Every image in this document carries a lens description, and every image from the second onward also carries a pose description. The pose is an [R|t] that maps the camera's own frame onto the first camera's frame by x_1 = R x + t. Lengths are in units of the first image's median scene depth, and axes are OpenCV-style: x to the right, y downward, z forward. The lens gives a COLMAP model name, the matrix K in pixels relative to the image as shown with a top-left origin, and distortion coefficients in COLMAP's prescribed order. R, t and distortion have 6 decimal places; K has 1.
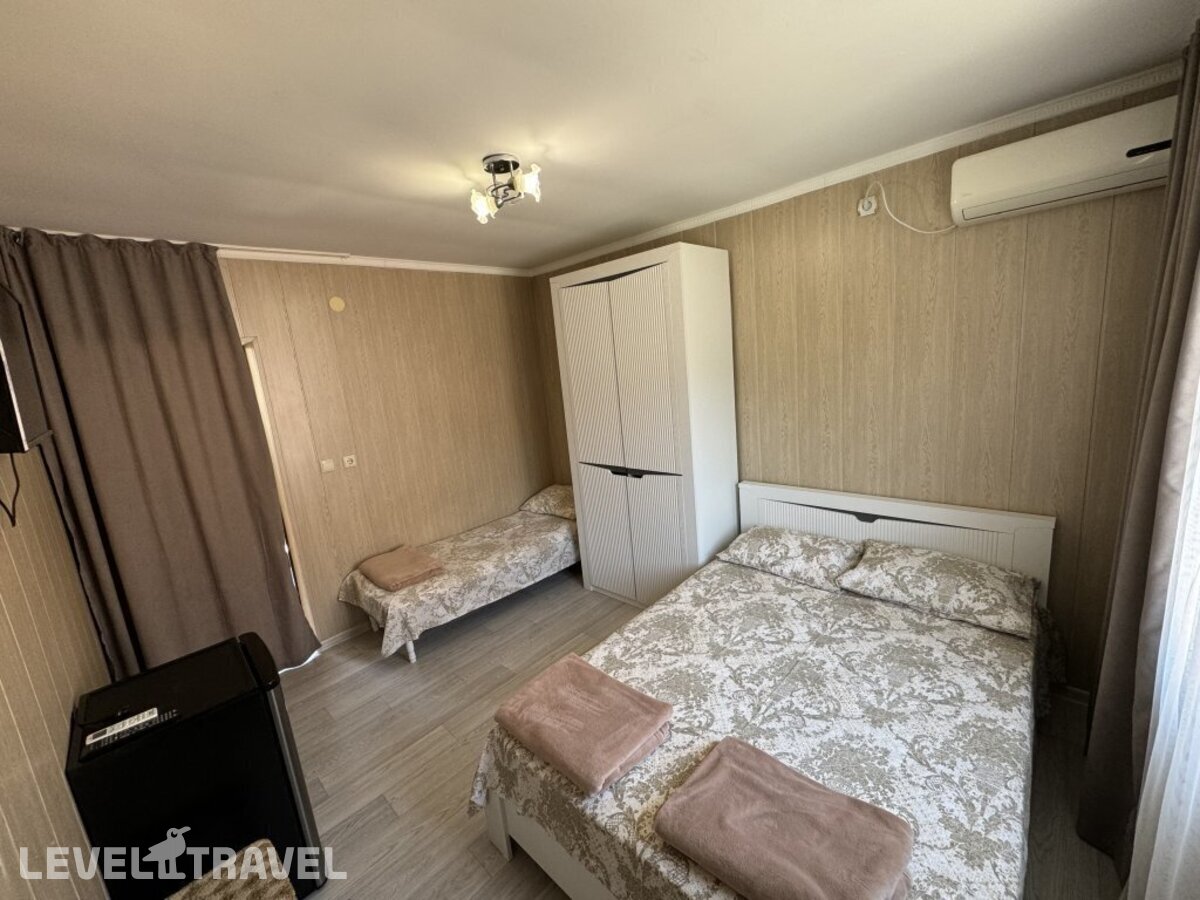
lens RADIAL K [[480.6, 0, 600.5], [0, 480.6, 451.3], [0, 0, 1]] dist [0.001019, 0.000061]
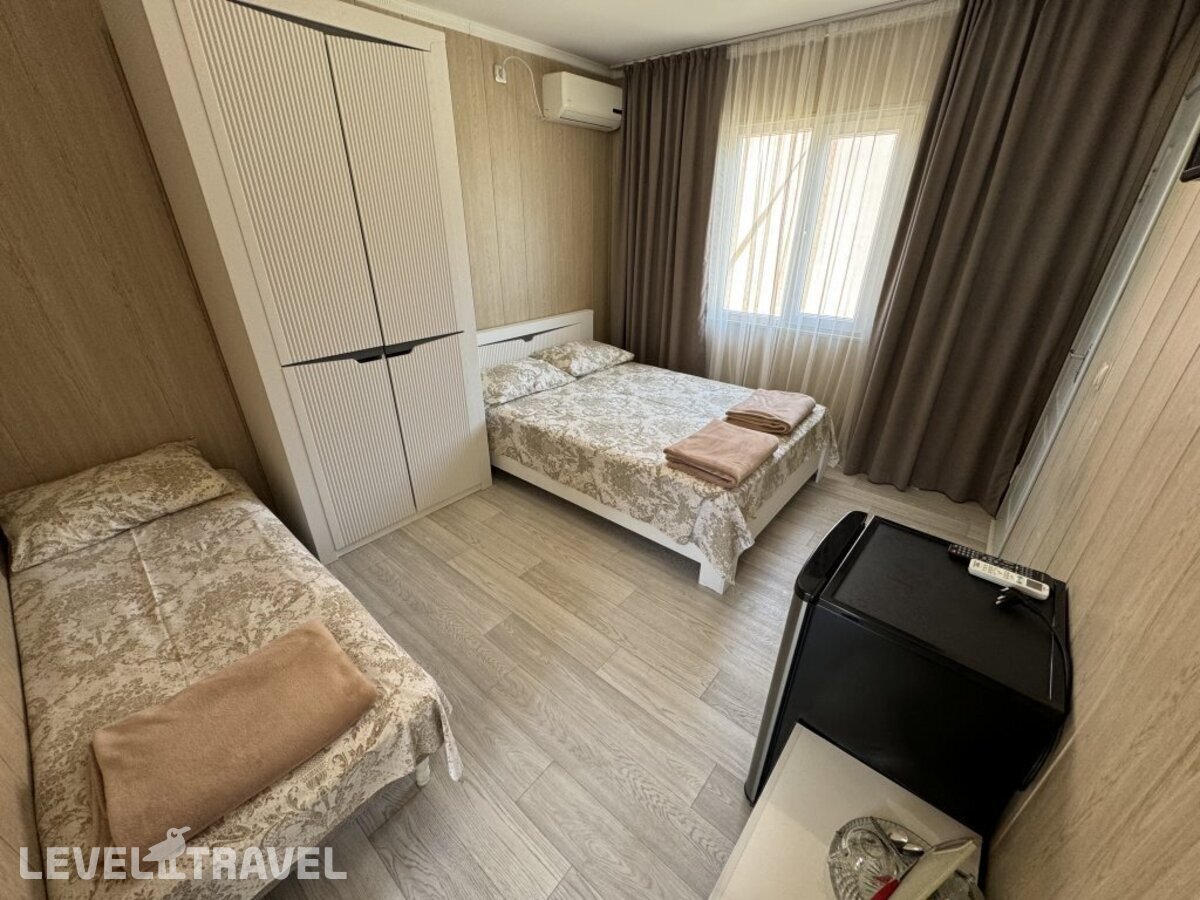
lens RADIAL K [[480.6, 0, 600.4], [0, 480.6, 450.1], [0, 0, 1]] dist [0.001019, 0.000061]
pose [[-0.067249, -0.356364, 0.931924, -0.942508], [0.193757, 0.911592, 0.362571, -0.031120], [-0.978742, 0.204950, 0.007744, 0.934970]]
